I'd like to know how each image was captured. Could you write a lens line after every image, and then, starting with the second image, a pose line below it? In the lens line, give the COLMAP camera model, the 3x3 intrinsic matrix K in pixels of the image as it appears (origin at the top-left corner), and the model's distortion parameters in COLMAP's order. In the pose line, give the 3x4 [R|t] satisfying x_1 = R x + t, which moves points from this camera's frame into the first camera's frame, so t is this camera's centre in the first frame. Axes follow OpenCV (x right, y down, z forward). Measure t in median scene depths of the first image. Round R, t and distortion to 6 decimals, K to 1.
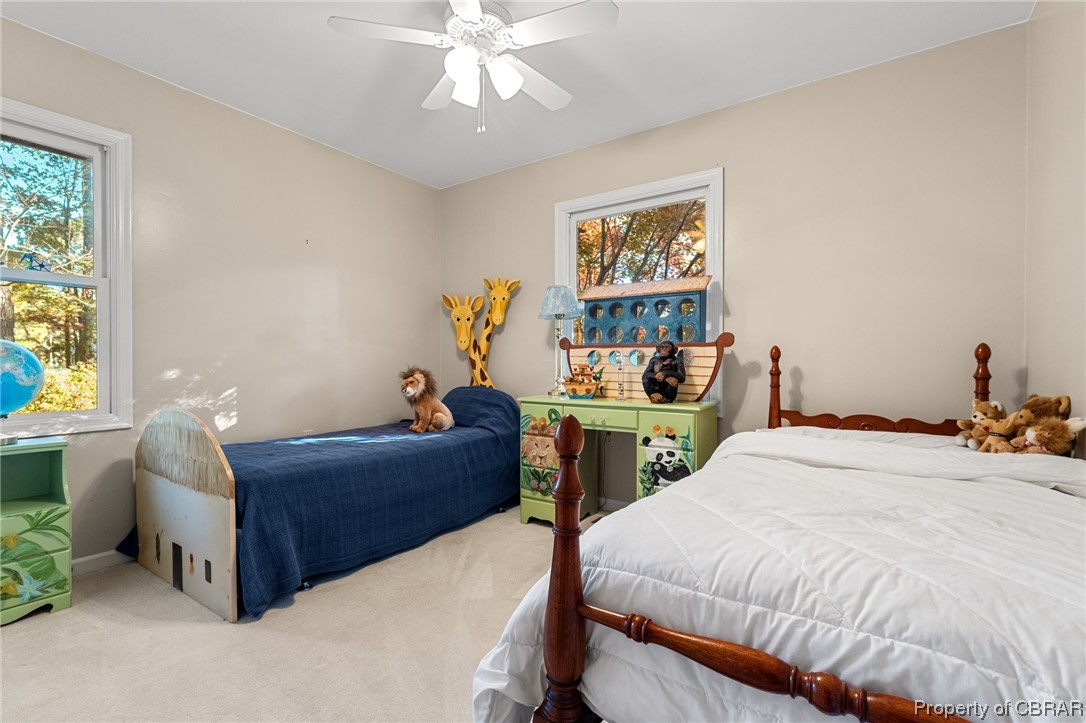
lens RADIAL K [[471.4, 0, 541.8], [0, 471.4, 367.1], [0, 0, 1]] dist [0.004762, 0.000285]
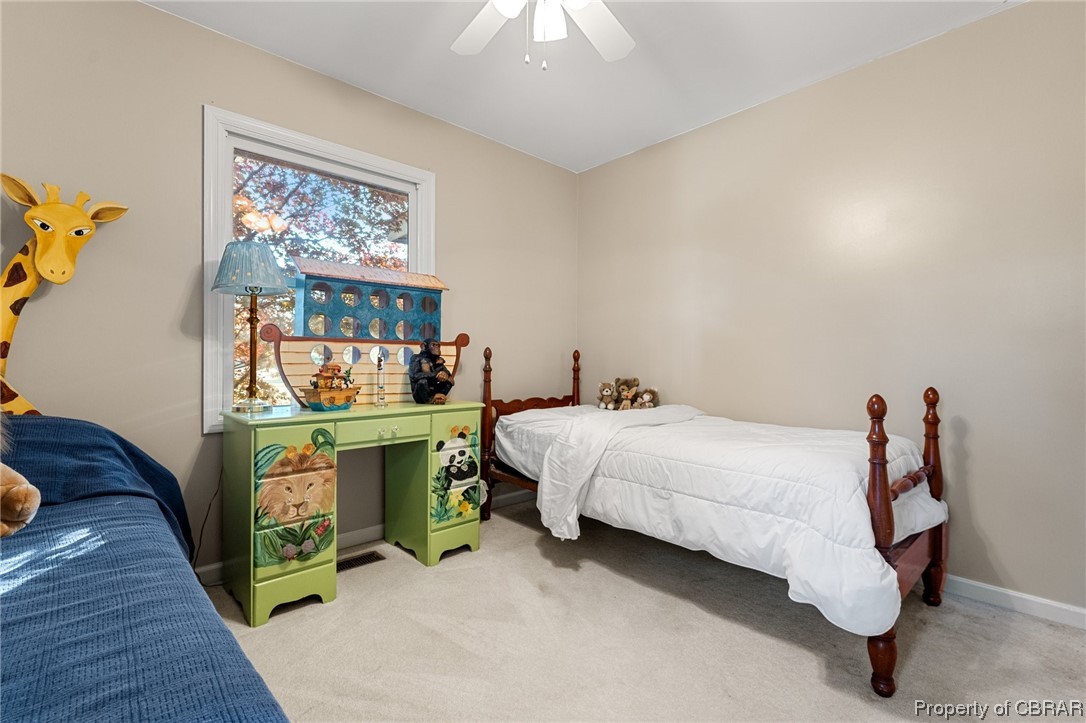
lens RADIAL K [[471.4, 0, 539.1], [0, 471.4, 356.1], [0, 0, 1]] dist [0.004762, 0.000285]
pose [[0.246354, 0.004898, 0.969168, -0.625809], [0.003211, 0.999978, -0.005870, -0.014147], [-0.969175, 0.004558, 0.246333, 0.569162]]
